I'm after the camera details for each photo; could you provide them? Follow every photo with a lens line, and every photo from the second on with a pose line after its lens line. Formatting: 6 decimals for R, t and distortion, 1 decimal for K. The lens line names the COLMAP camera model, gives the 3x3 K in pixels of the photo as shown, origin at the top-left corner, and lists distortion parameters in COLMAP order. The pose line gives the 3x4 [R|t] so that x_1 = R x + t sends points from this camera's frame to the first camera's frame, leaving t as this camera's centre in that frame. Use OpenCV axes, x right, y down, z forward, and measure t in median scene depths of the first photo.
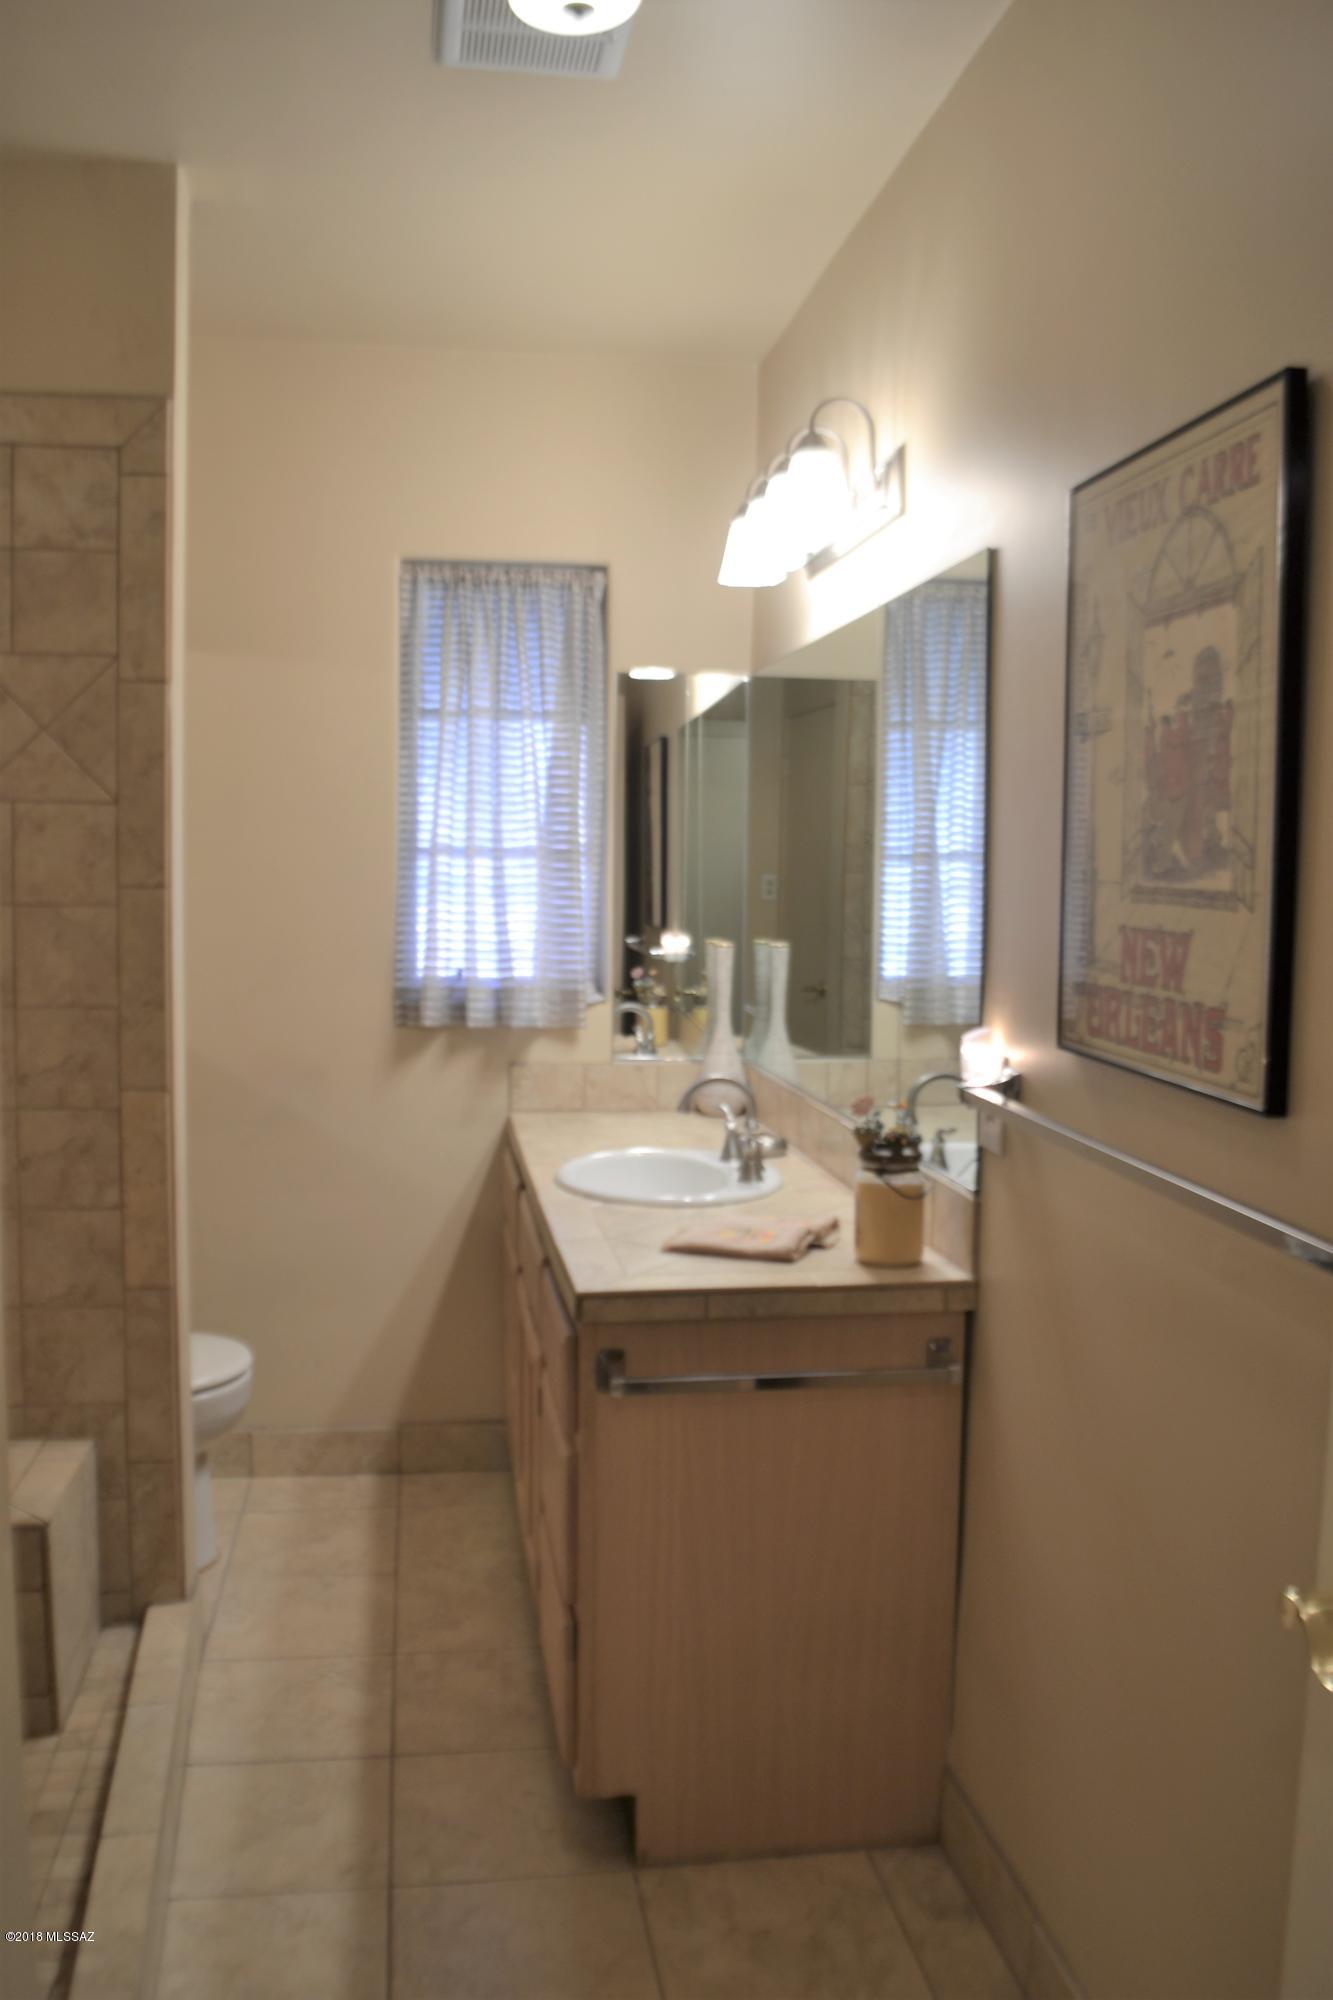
lens RADIAL K [[1574.4, 0, 666.5], [0, 1574.4, 1000.0], [0, 0, 1]] dist [-0.089892, 0.009337]
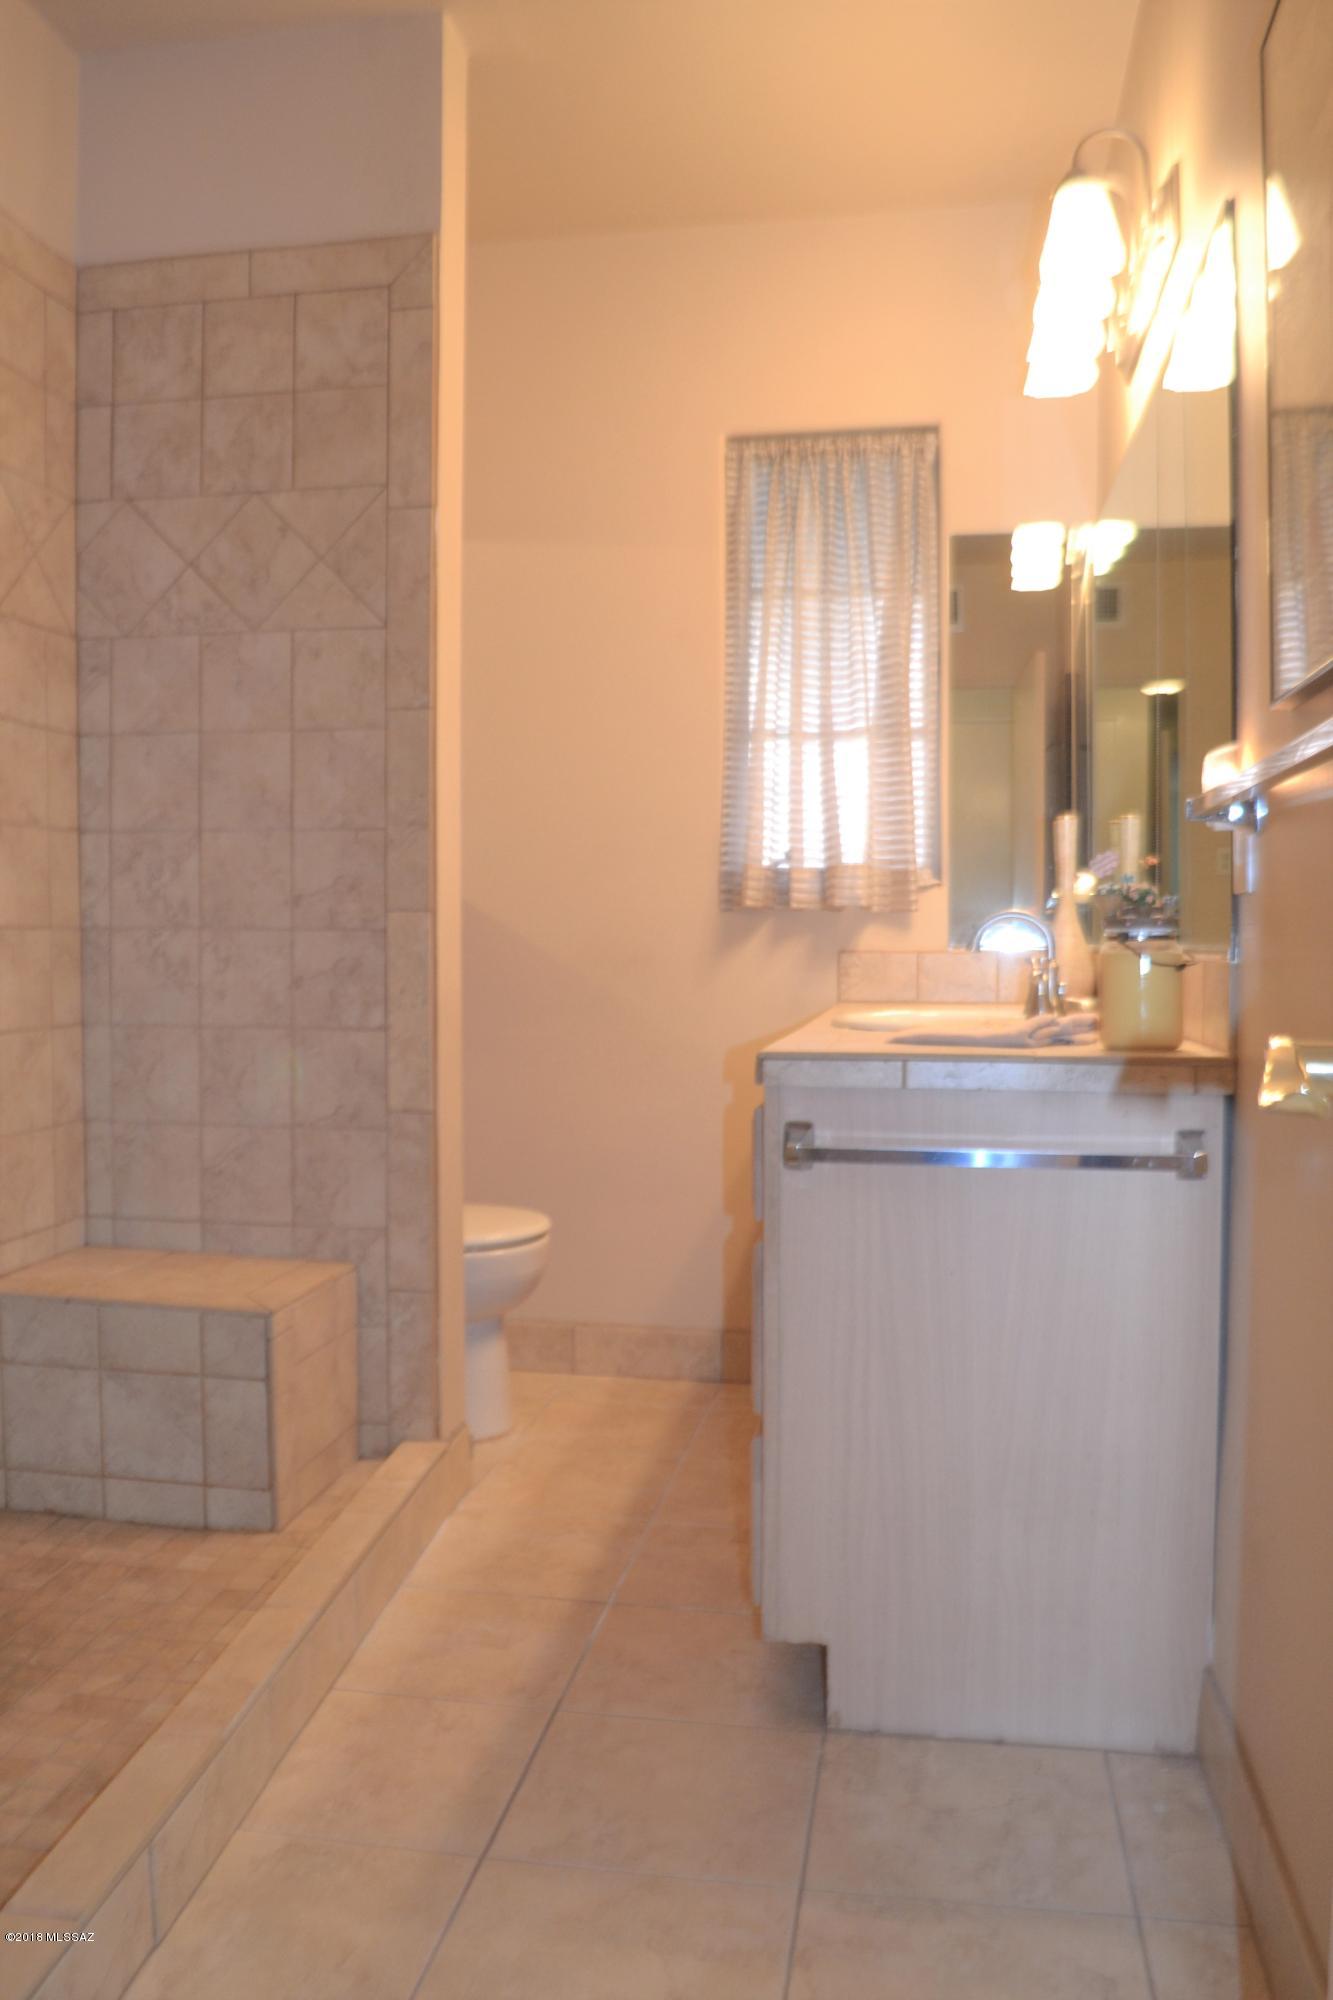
lens RADIAL K [[1574.4, 0, 666.5], [0, 1574.4, 1000.0], [0, 0, 1]] dist [-0.089892, 0.009337]
pose [[0.948324, 0.000291, -0.317303, 0.140008], [-0.014552, 0.998987, -0.042576, 0.151860], [0.316969, 0.044993, 0.947368, 0.093798]]
